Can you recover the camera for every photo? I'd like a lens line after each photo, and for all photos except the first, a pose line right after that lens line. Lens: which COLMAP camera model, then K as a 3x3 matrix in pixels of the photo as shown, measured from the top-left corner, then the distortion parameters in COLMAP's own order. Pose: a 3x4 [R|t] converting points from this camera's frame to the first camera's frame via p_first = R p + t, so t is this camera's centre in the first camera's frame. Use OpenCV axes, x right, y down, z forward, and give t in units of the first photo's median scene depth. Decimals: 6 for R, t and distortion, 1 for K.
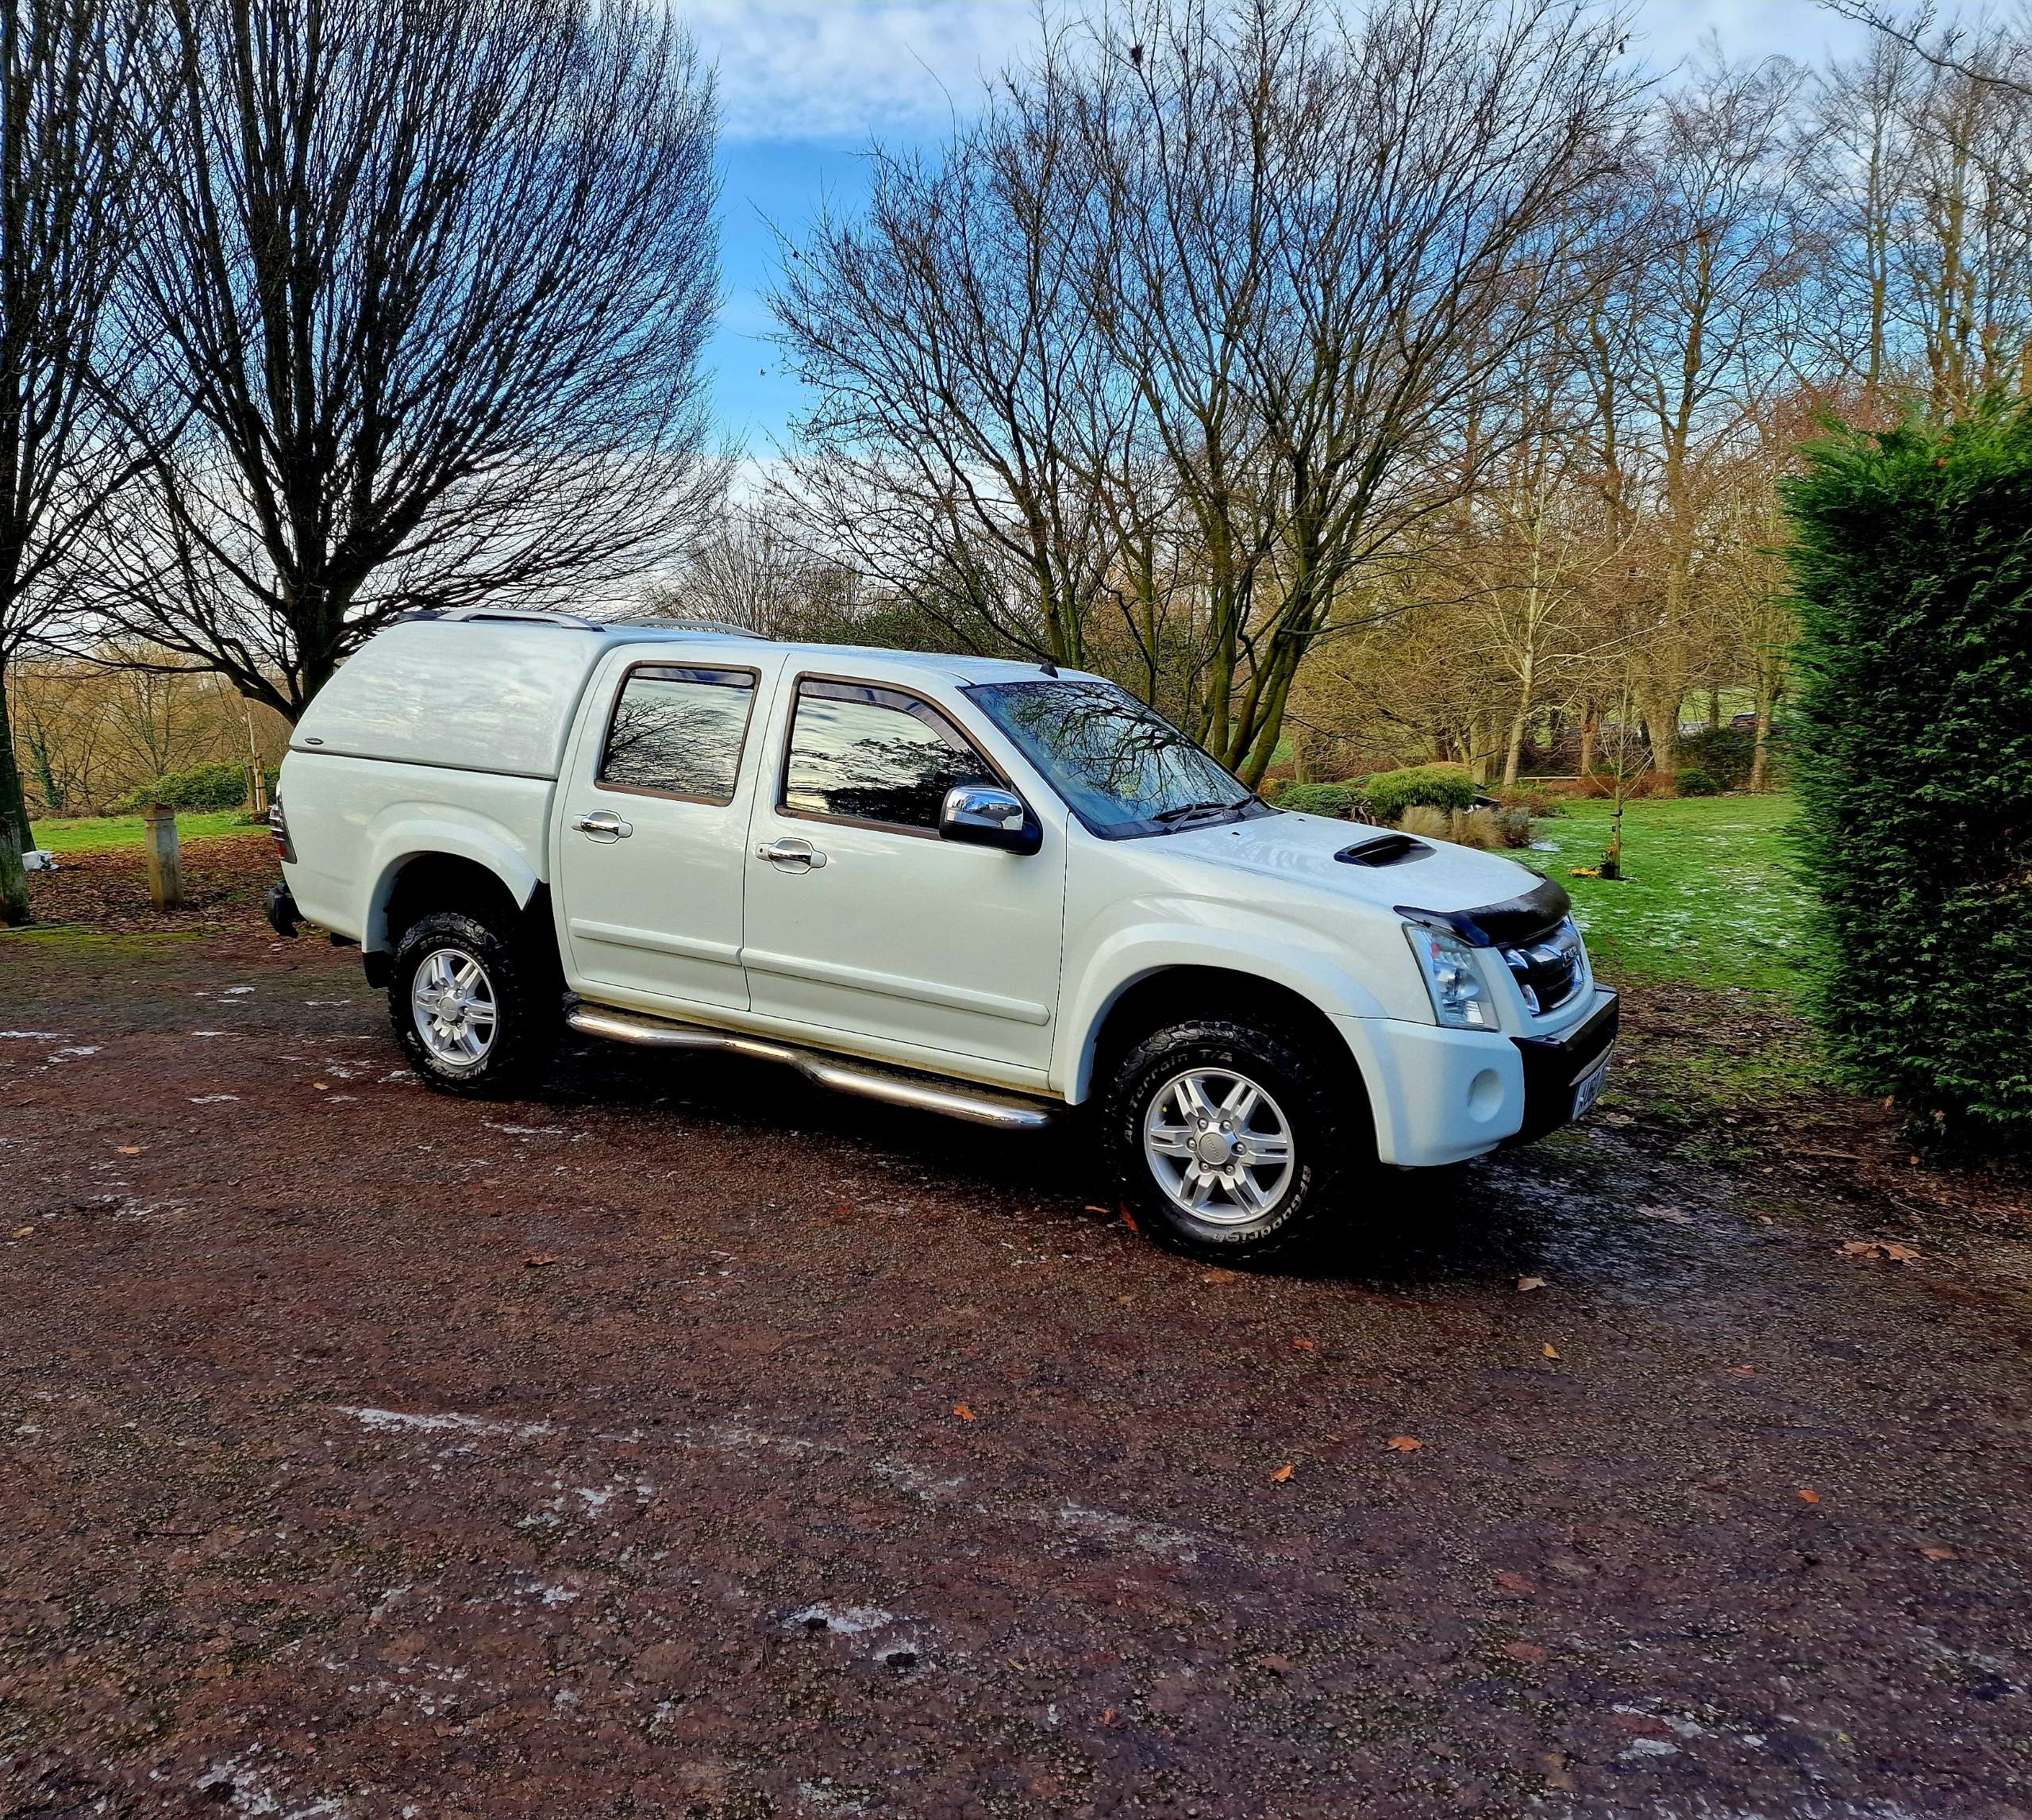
lens RADIAL K [[1799.5, 0, 1008.2], [0, 1799.5, 926.8], [0, 0, 1]] dist [0.039941, -0.007580]
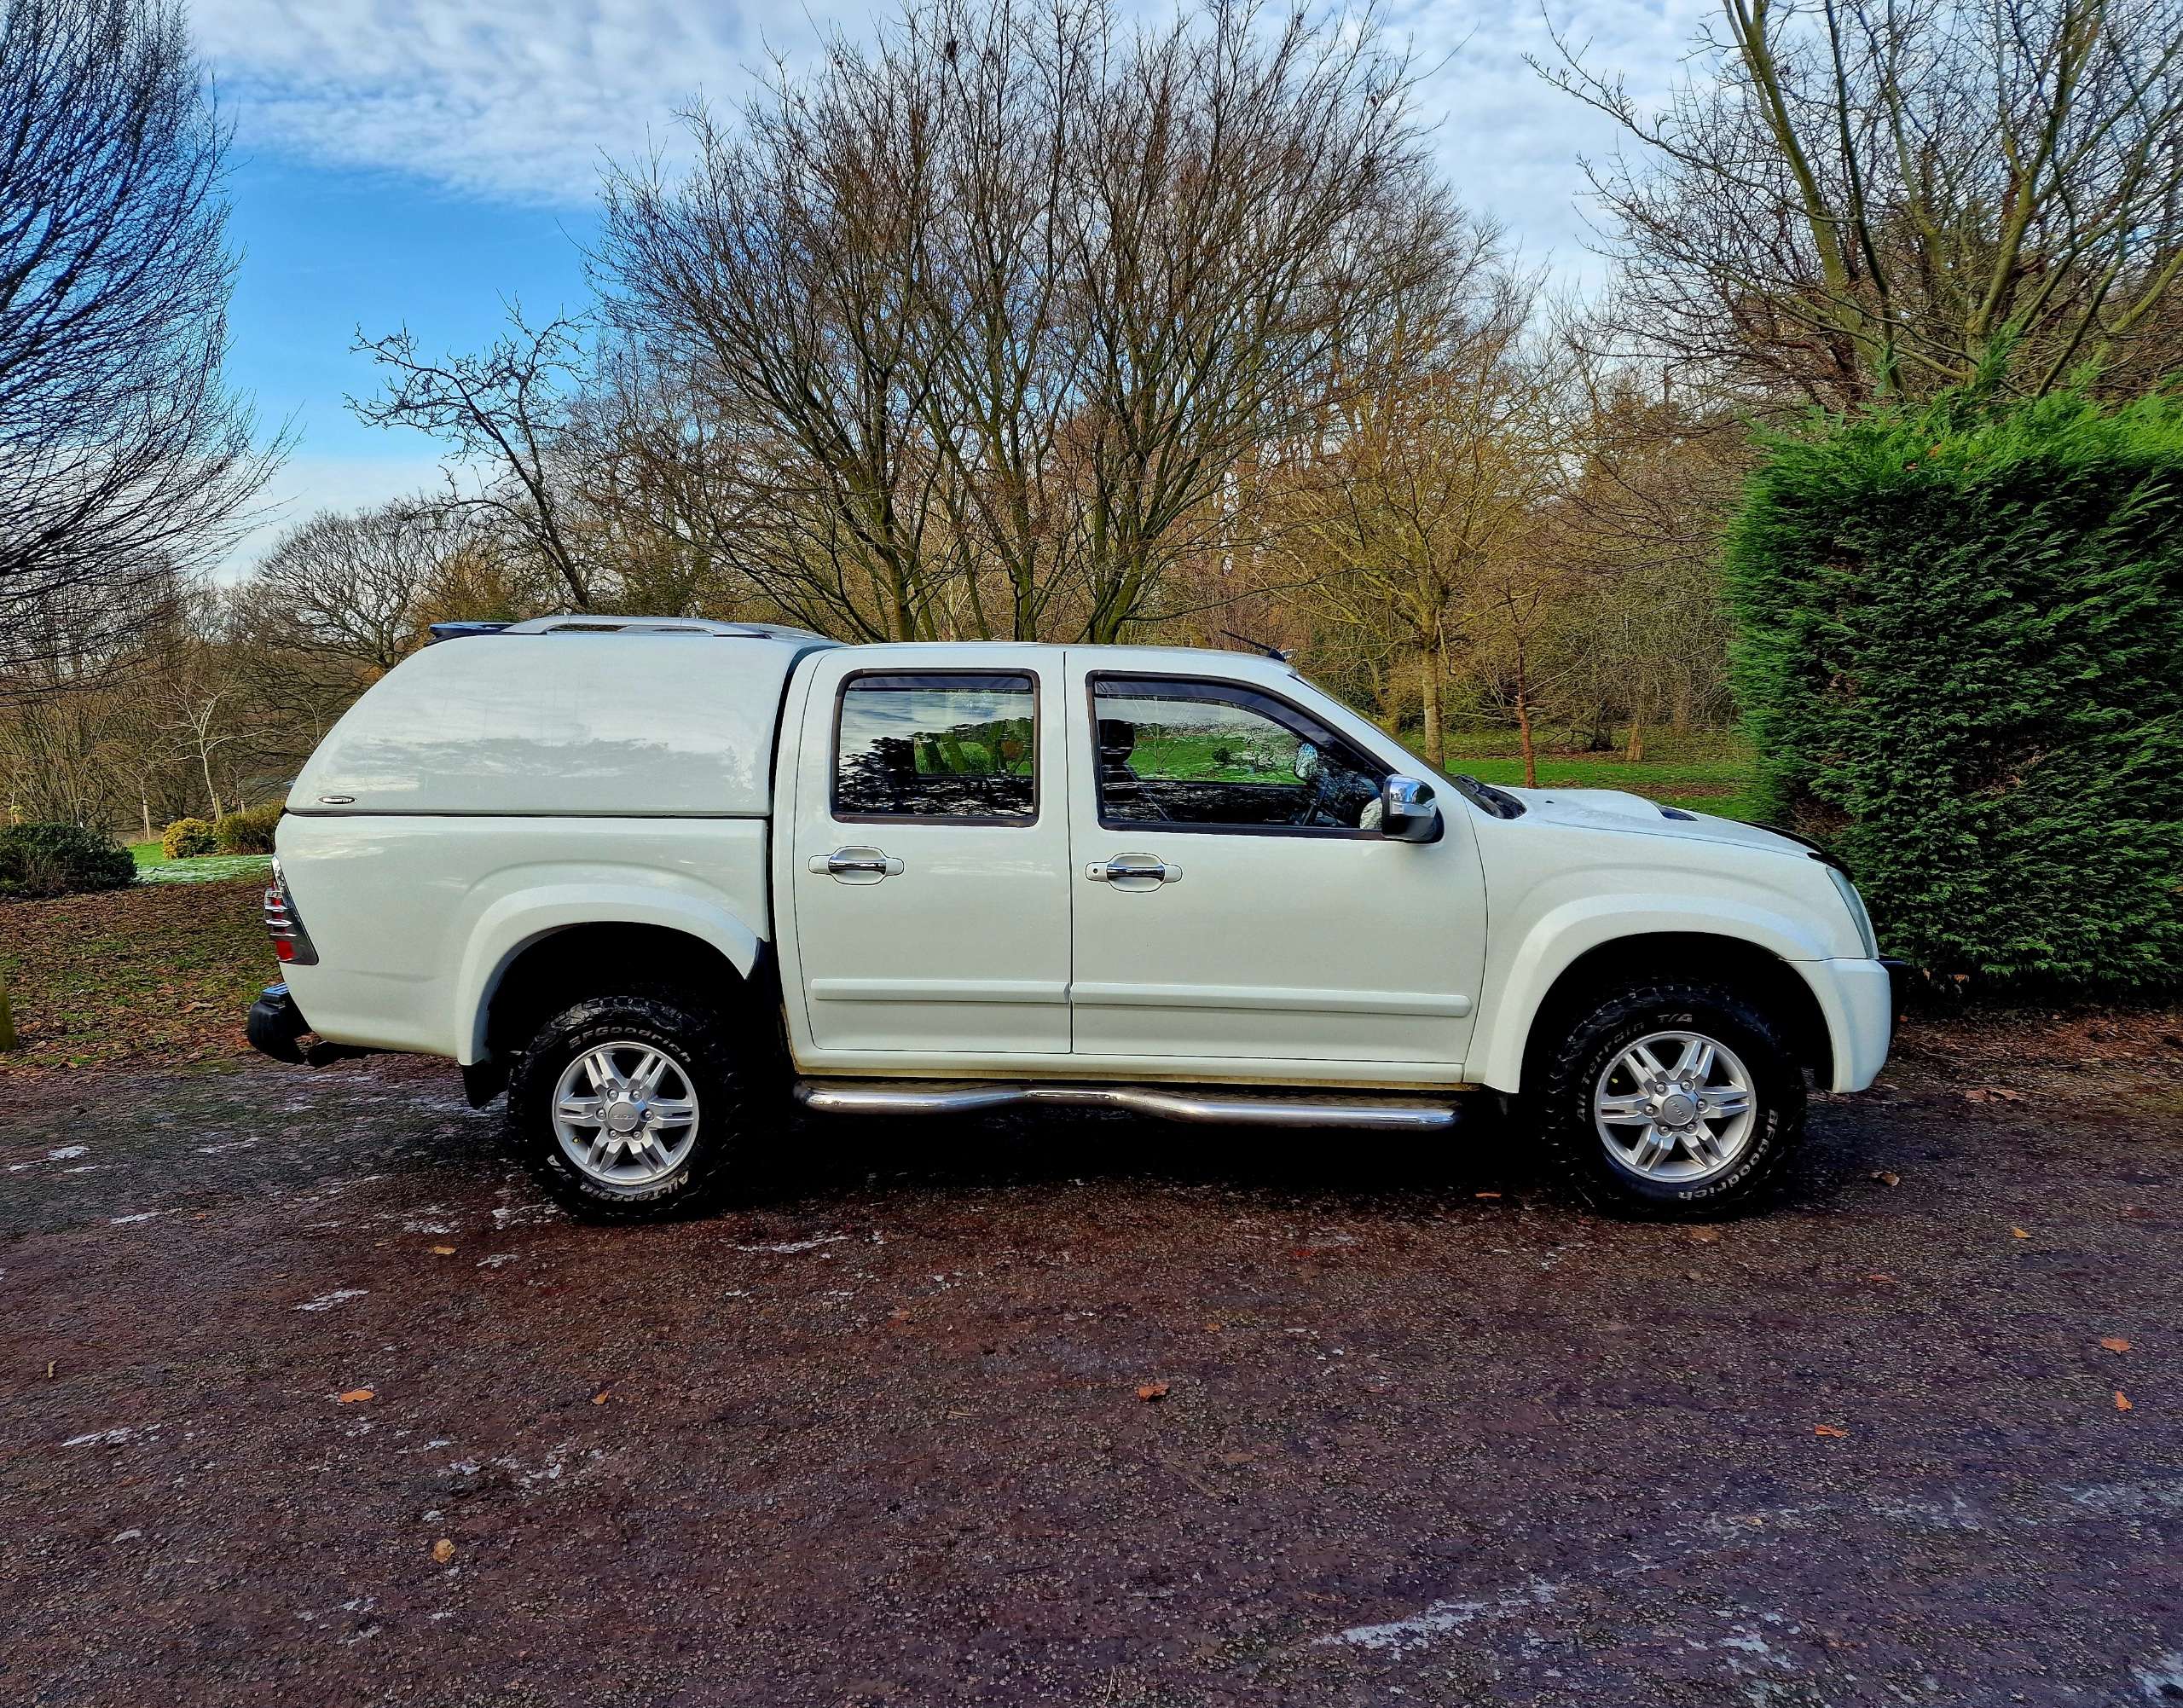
lens RADIAL K [[1677.9, 0, 1073.8], [0, 1677.9, 831.8], [0, 0, 1]] dist [0.027455, -0.029238]
pose [[0.868817, -0.104860, 0.483902, -0.541401], [0.116474, 0.993175, 0.006095, -0.068127], [-0.481239, 0.051066, 0.875101, 0.278073]]
